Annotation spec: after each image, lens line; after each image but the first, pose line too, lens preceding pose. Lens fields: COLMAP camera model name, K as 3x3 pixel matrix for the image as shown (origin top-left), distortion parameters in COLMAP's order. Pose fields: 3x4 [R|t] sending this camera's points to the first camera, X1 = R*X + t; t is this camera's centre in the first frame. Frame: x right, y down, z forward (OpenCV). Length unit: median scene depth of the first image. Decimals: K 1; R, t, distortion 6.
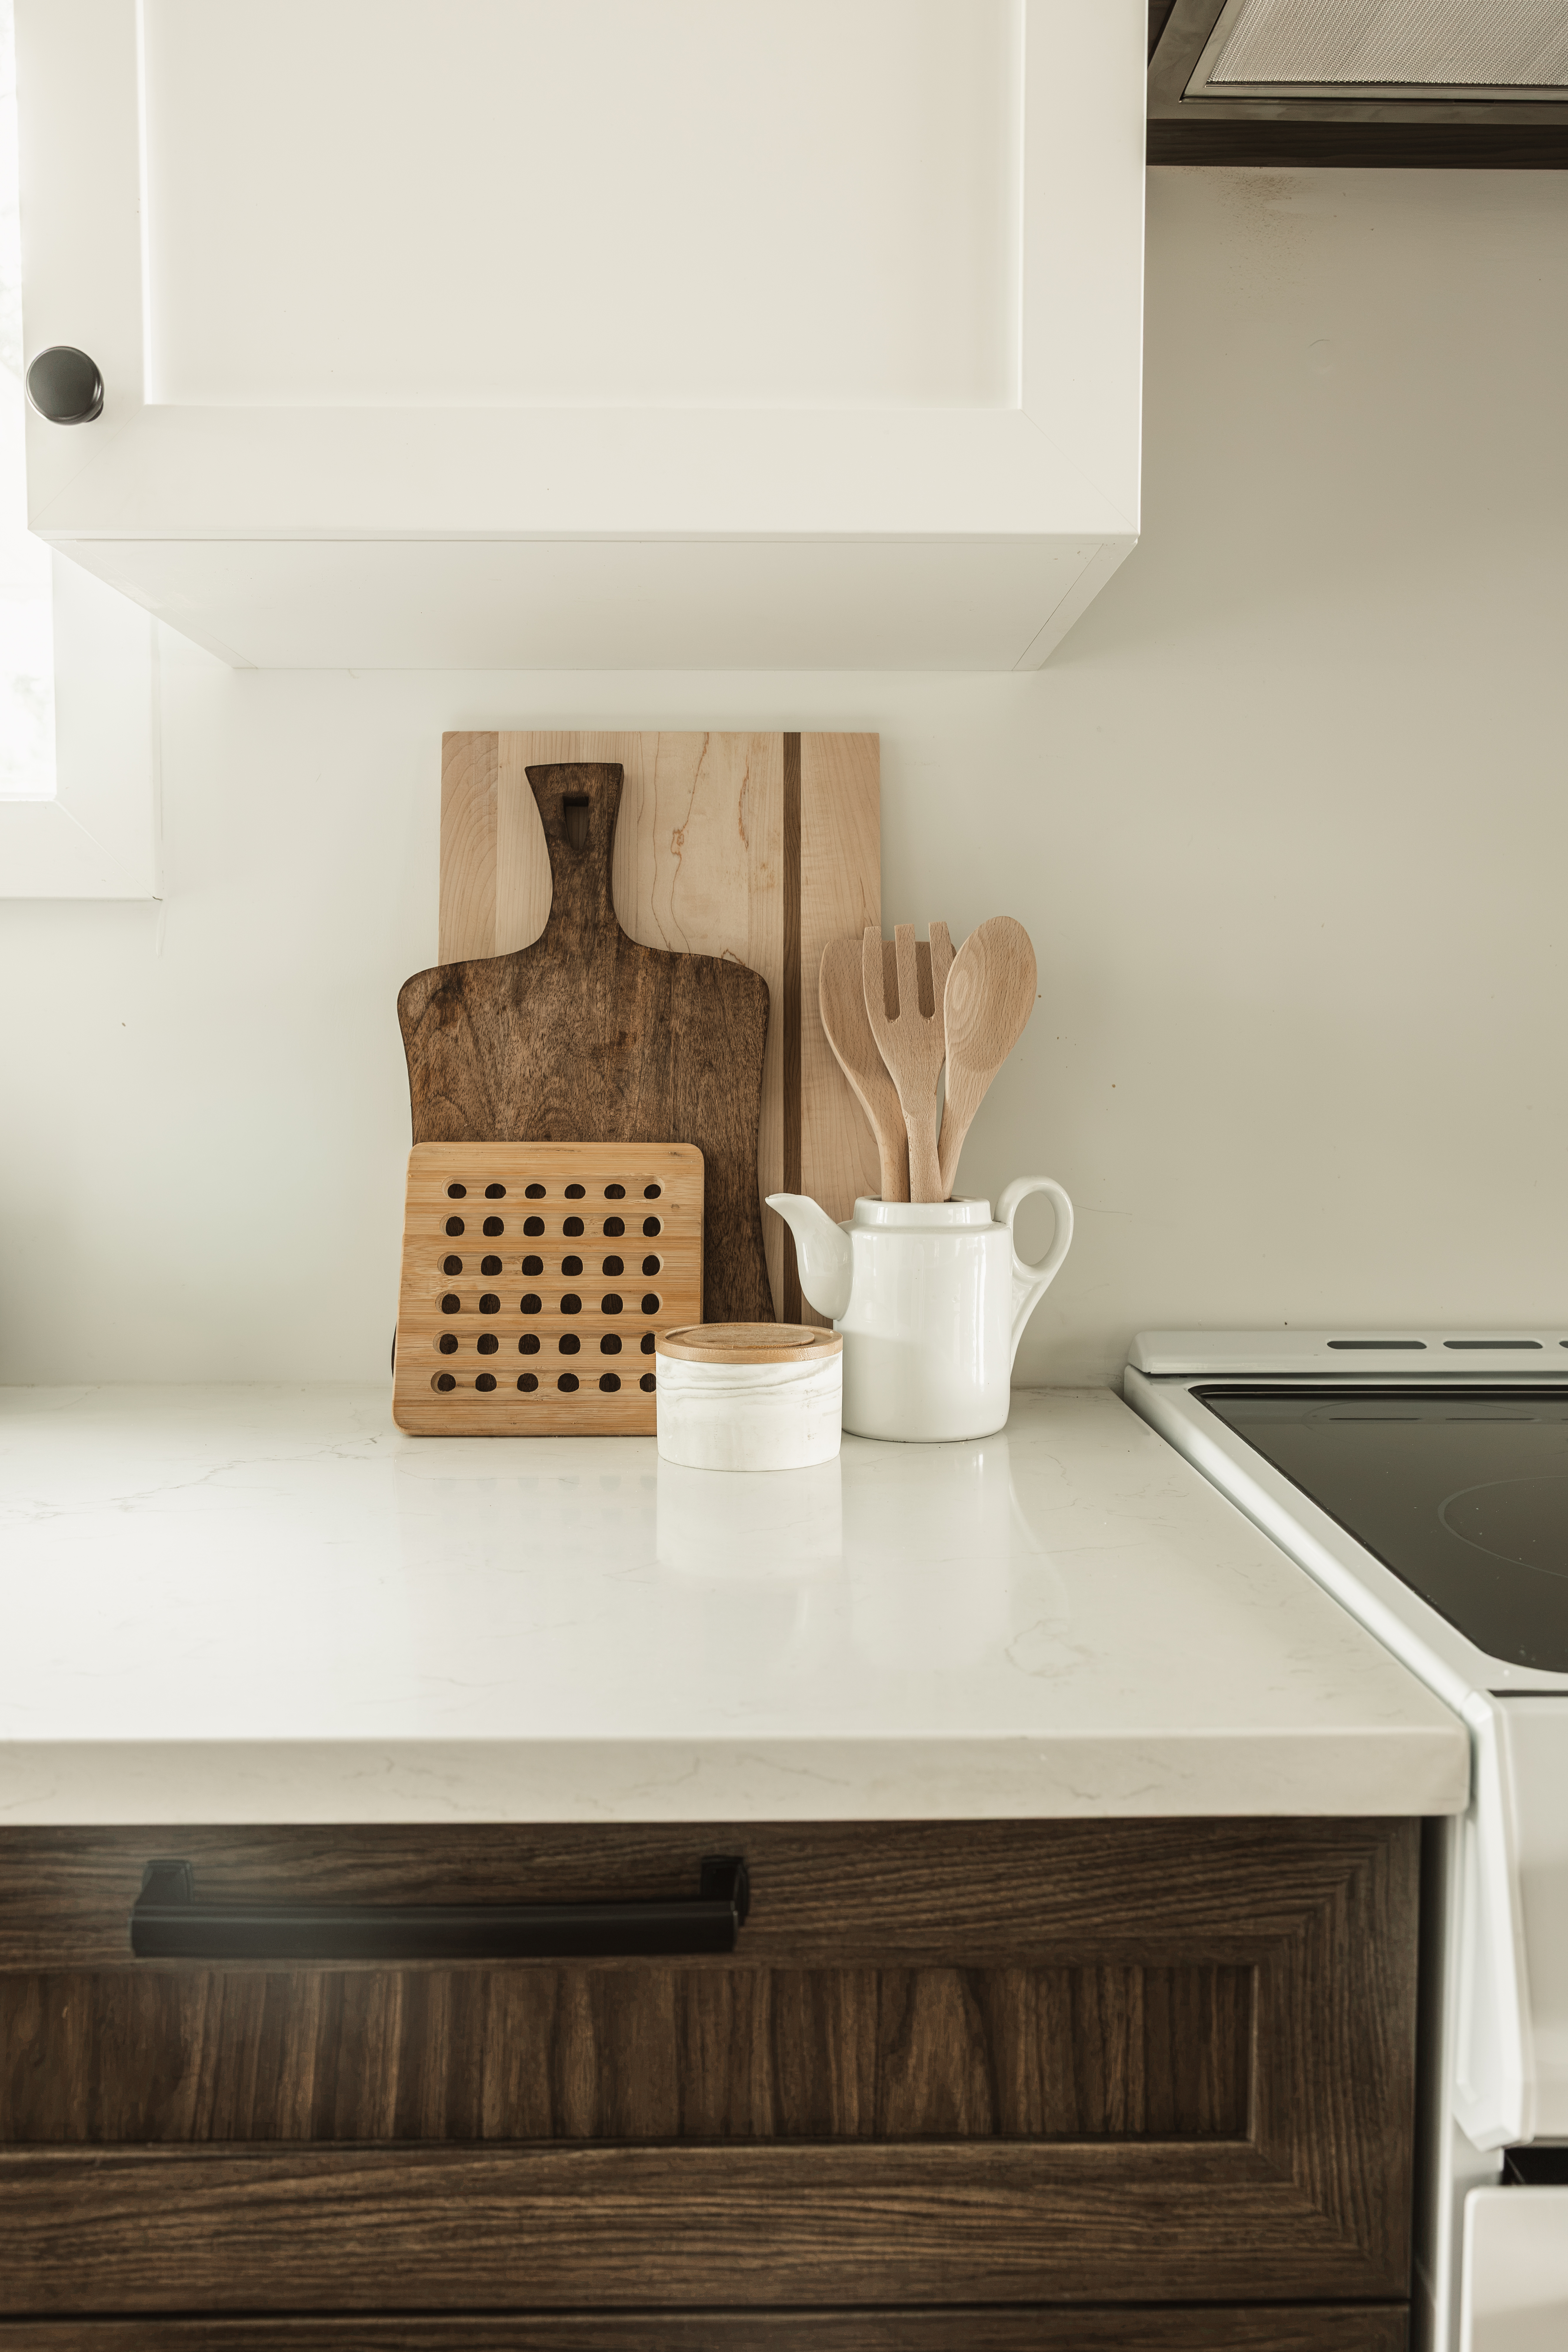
lens RADIAL K [[1886.4, 0, 790.3], [0, 1886.4, 1171.6], [0, 0, 1]] dist [-0.030574, 0.000797]
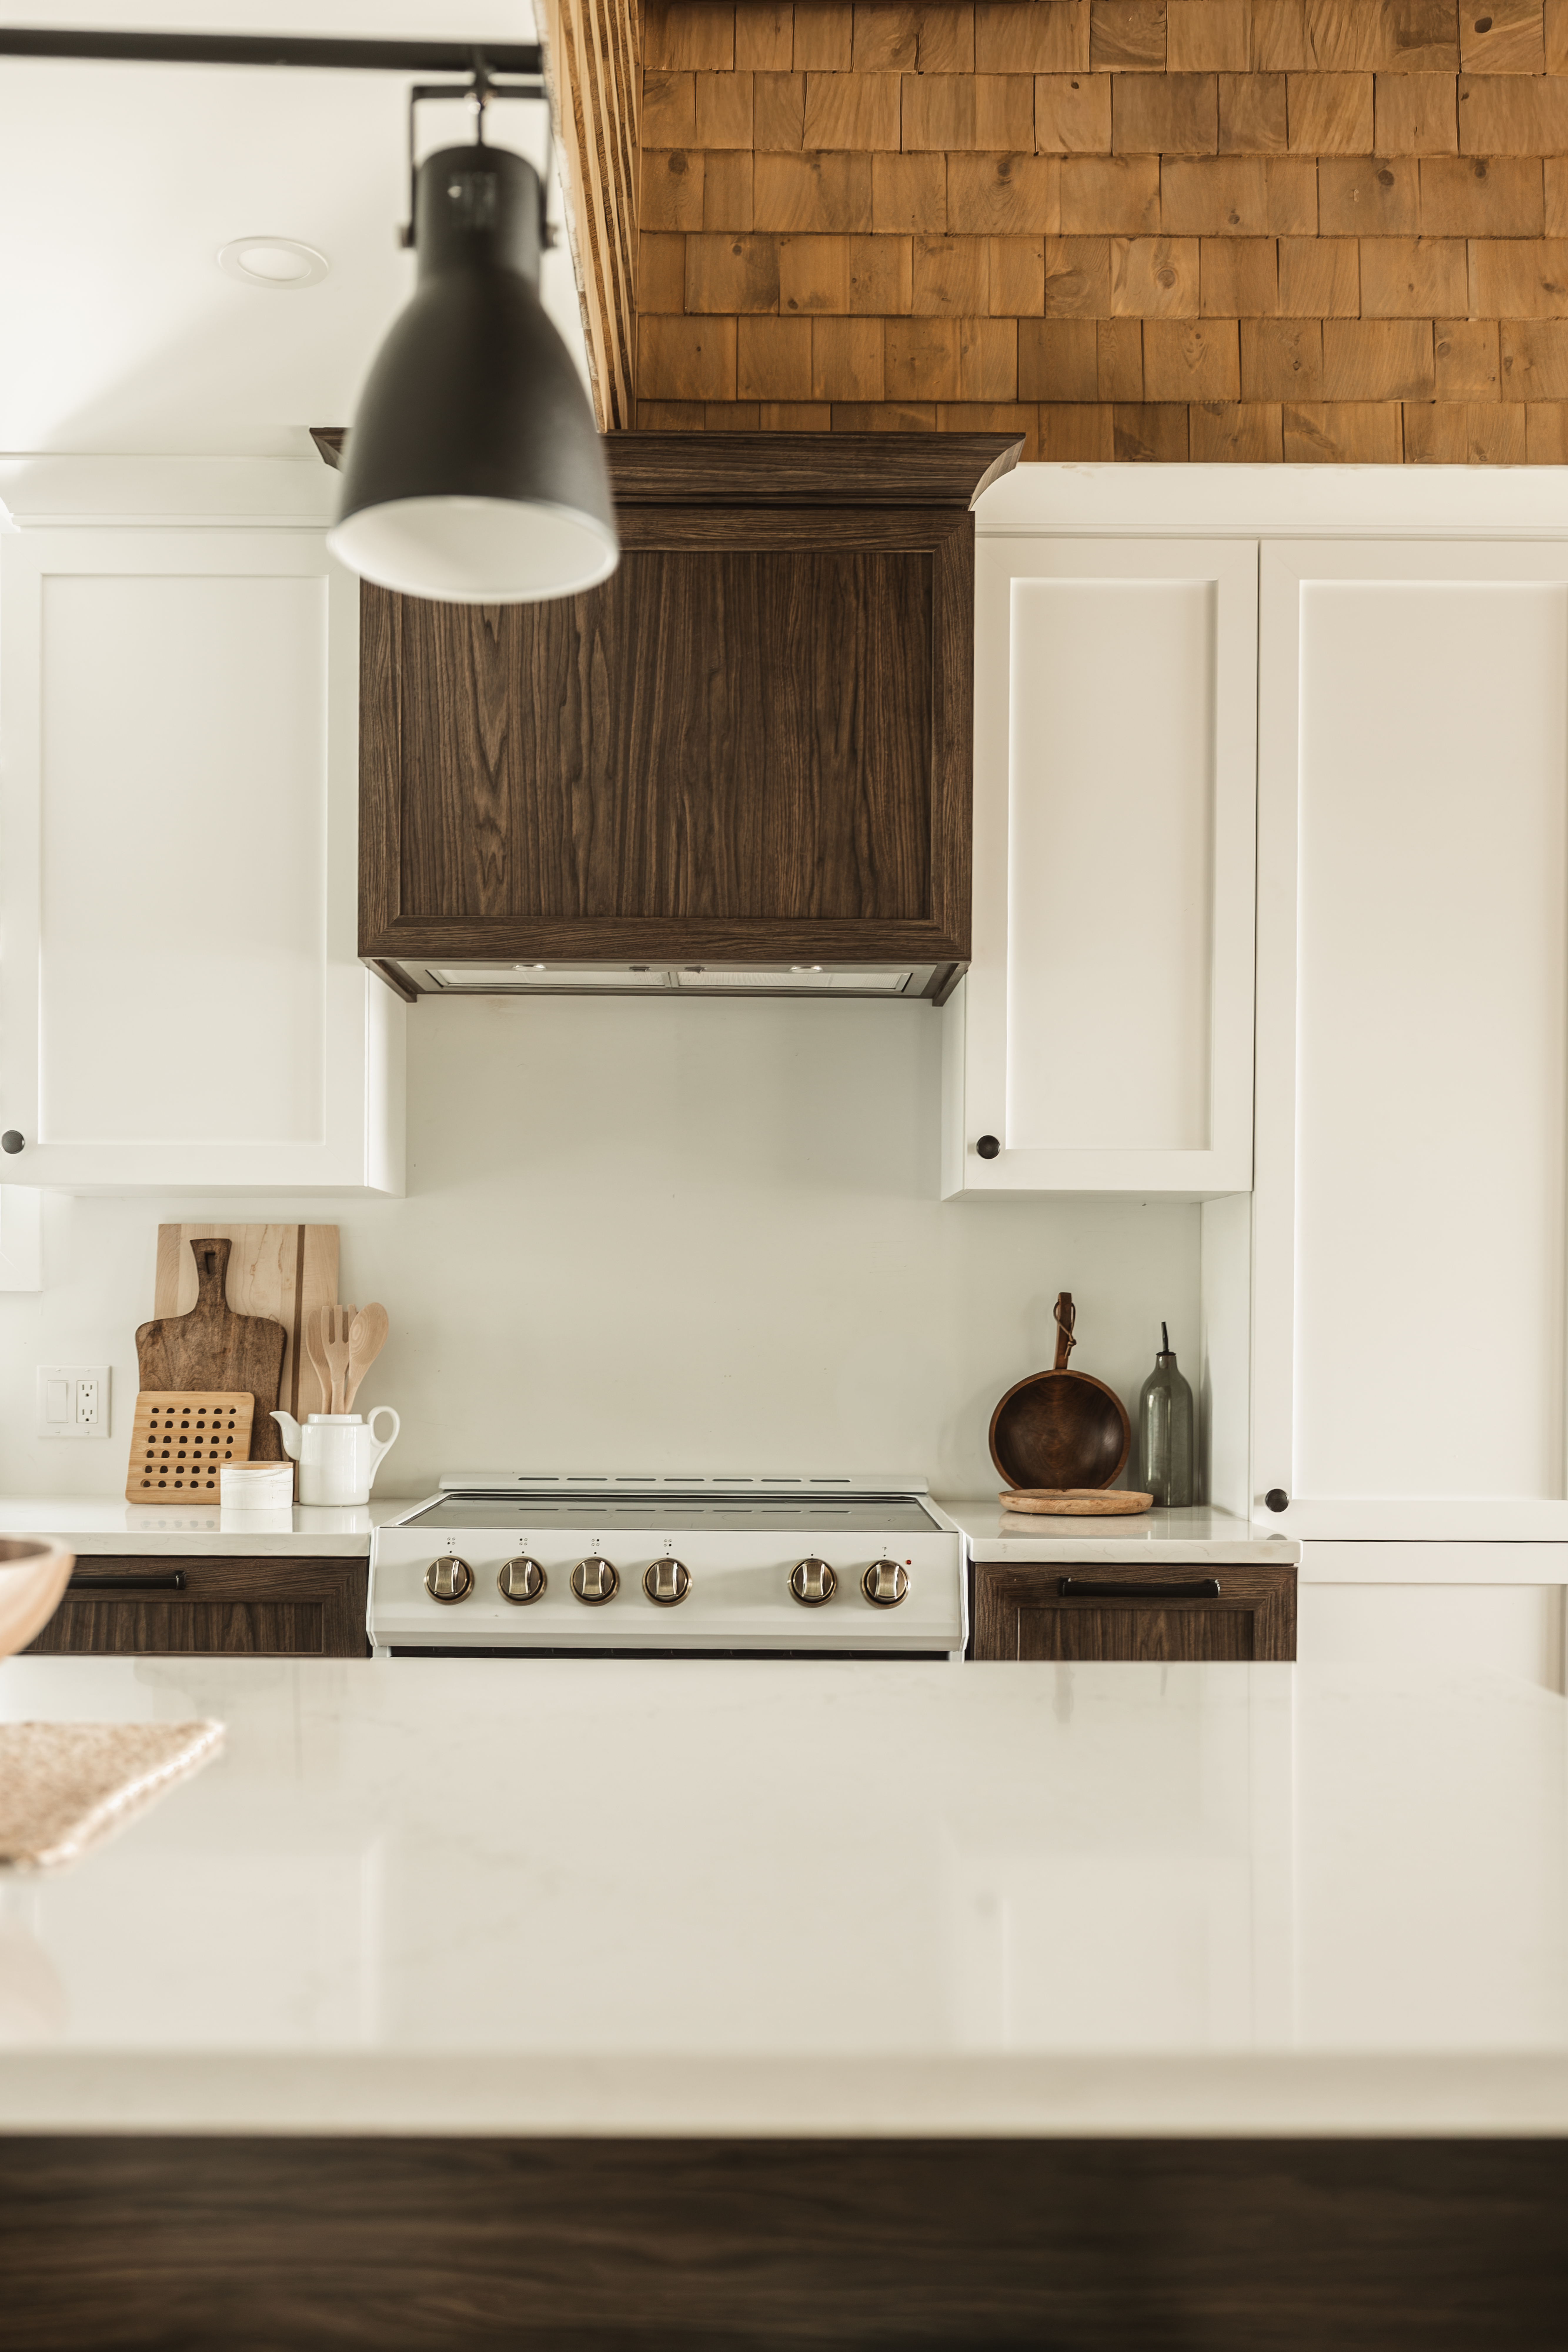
lens RADIAL K [[2237.8, 0, 735.7], [0, 2237.8, 1346.3], [0, 0, 1]] dist [-0.007676, 0.000000]
pose [[0.999596, 0.004472, -0.028065, 0.678238], [-0.006368, 0.997676, -0.067835, 0.122074], [0.027697, 0.067986, 0.997302, -1.955786]]
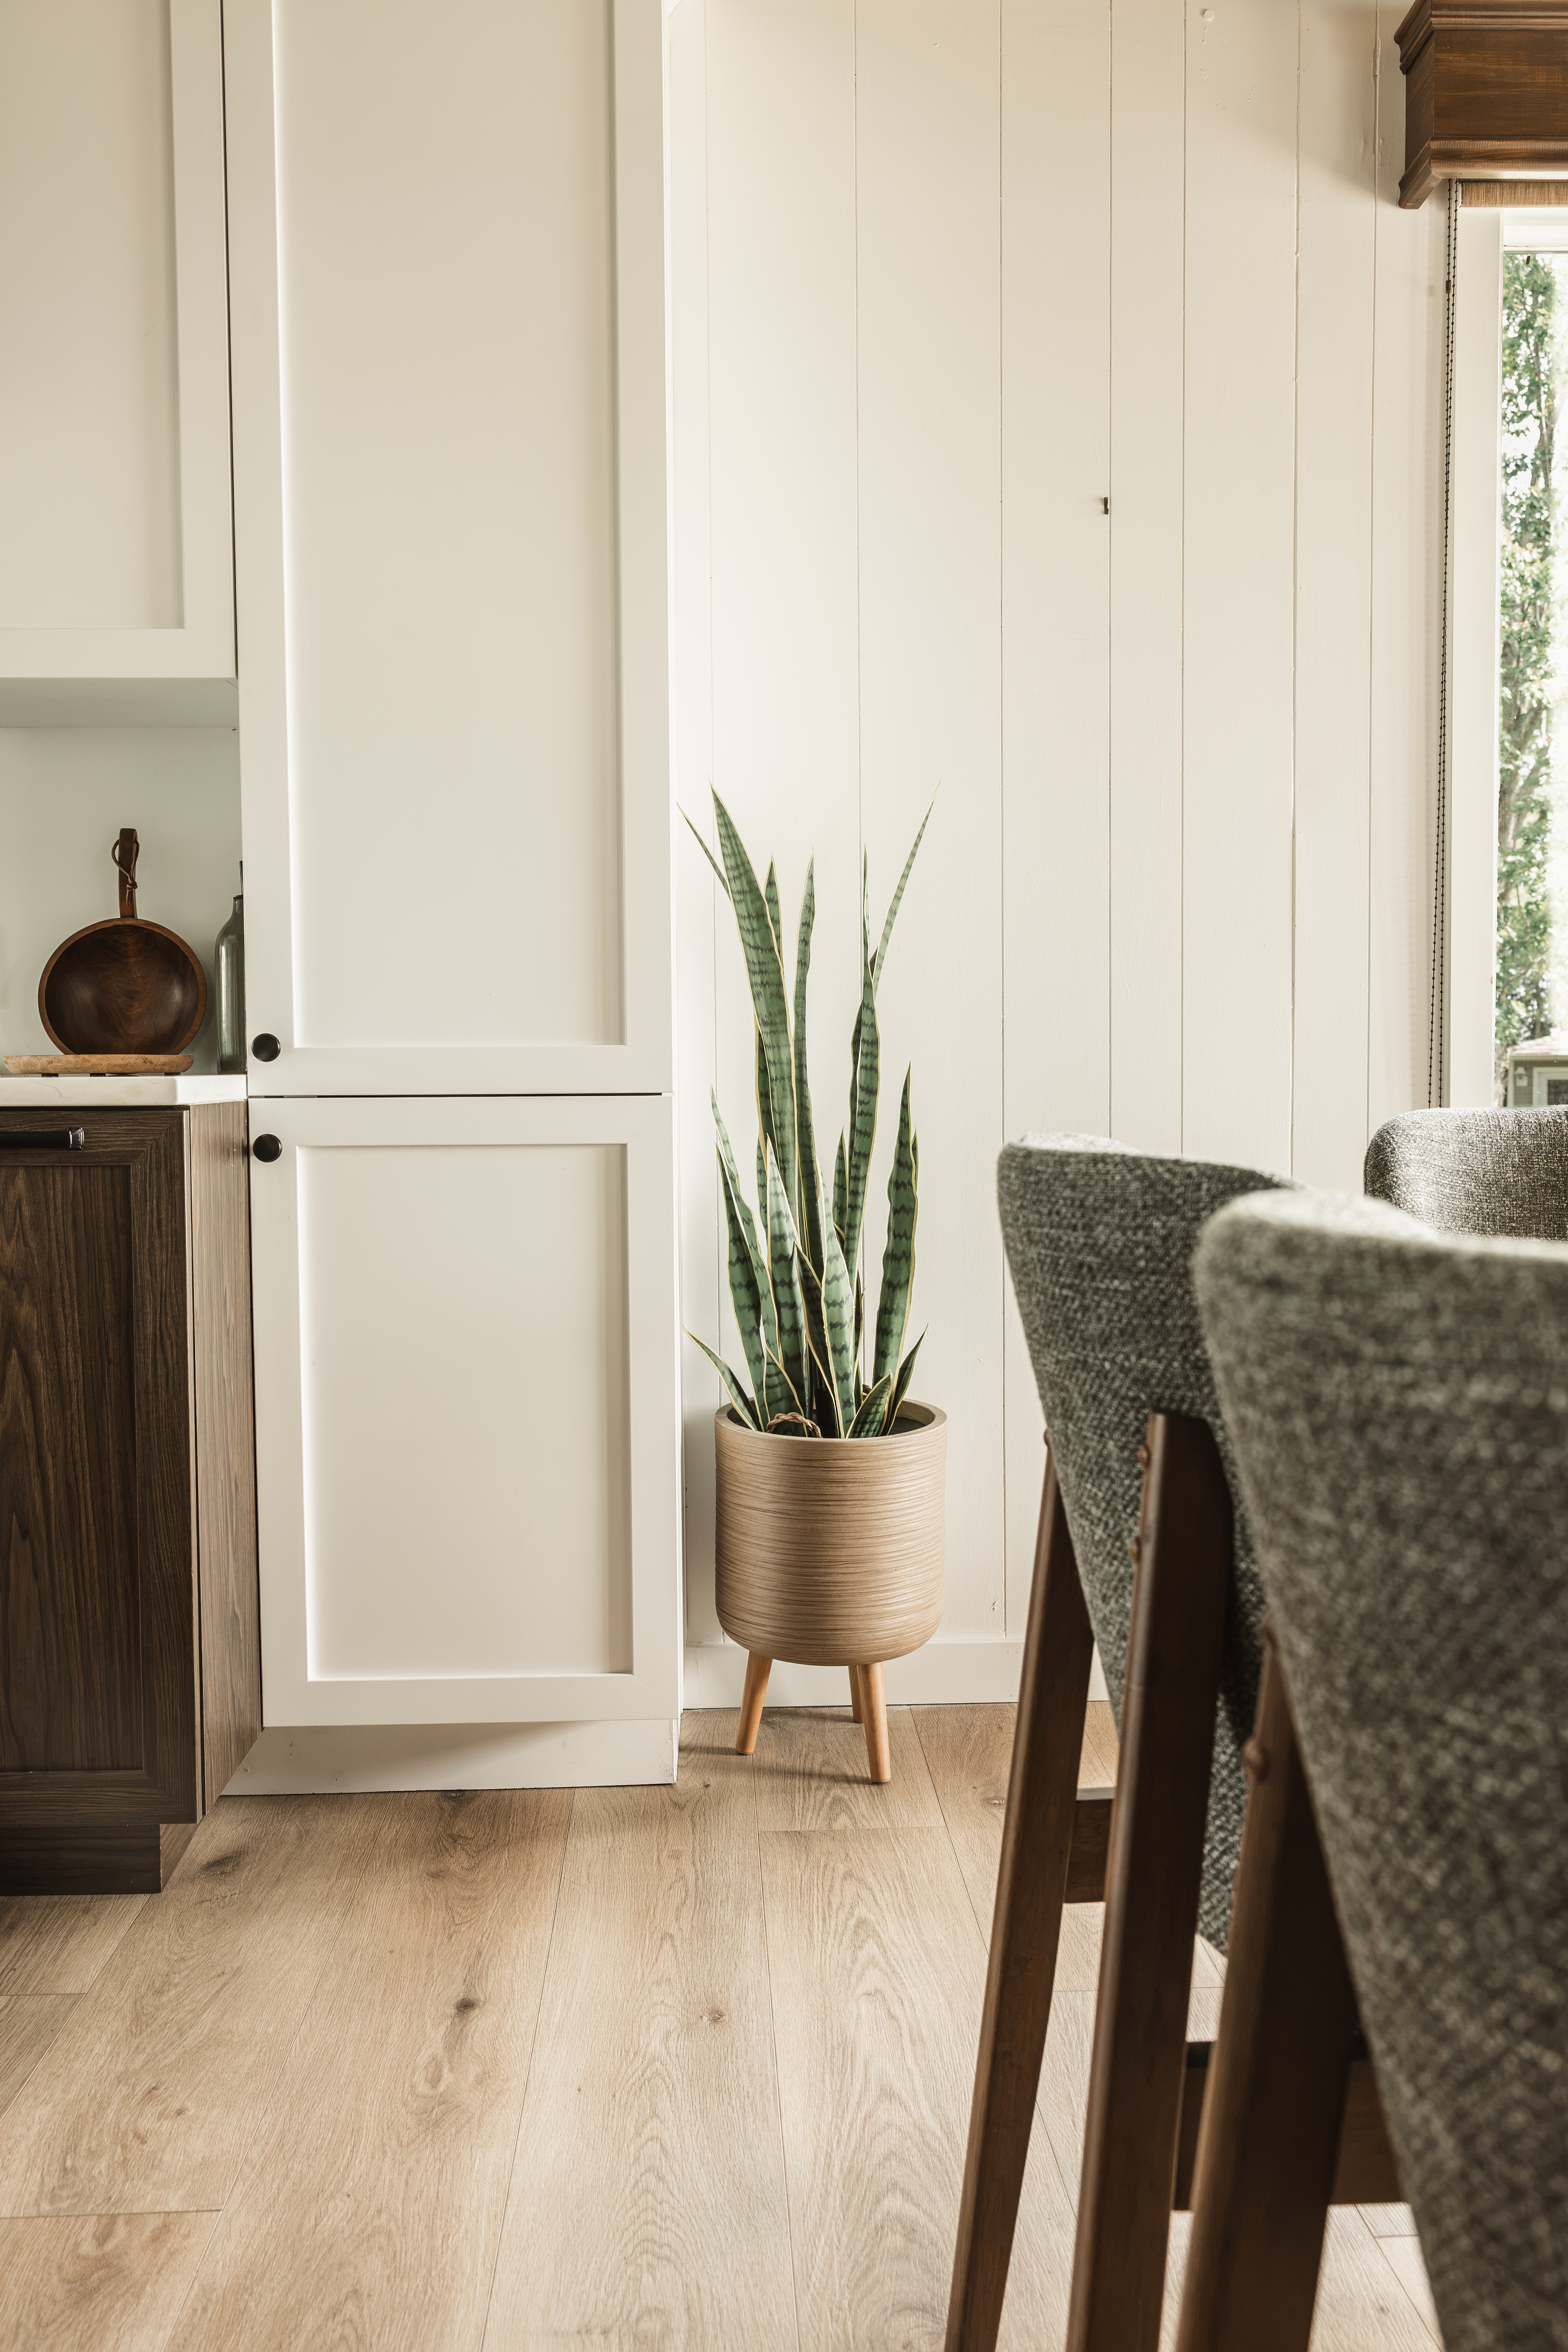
lens RADIAL K [[1886.4, 0, 782.5], [0, 1886.4, 1168.4], [0, 0, 1]] dist [-0.030574, 0.000797]
pose [[0.999443, -0.008279, 0.032321, 1.731303], [0.008739, 0.999862, -0.014114, 0.276691], [-0.032199, 0.014389, 0.999378, -1.136097]]
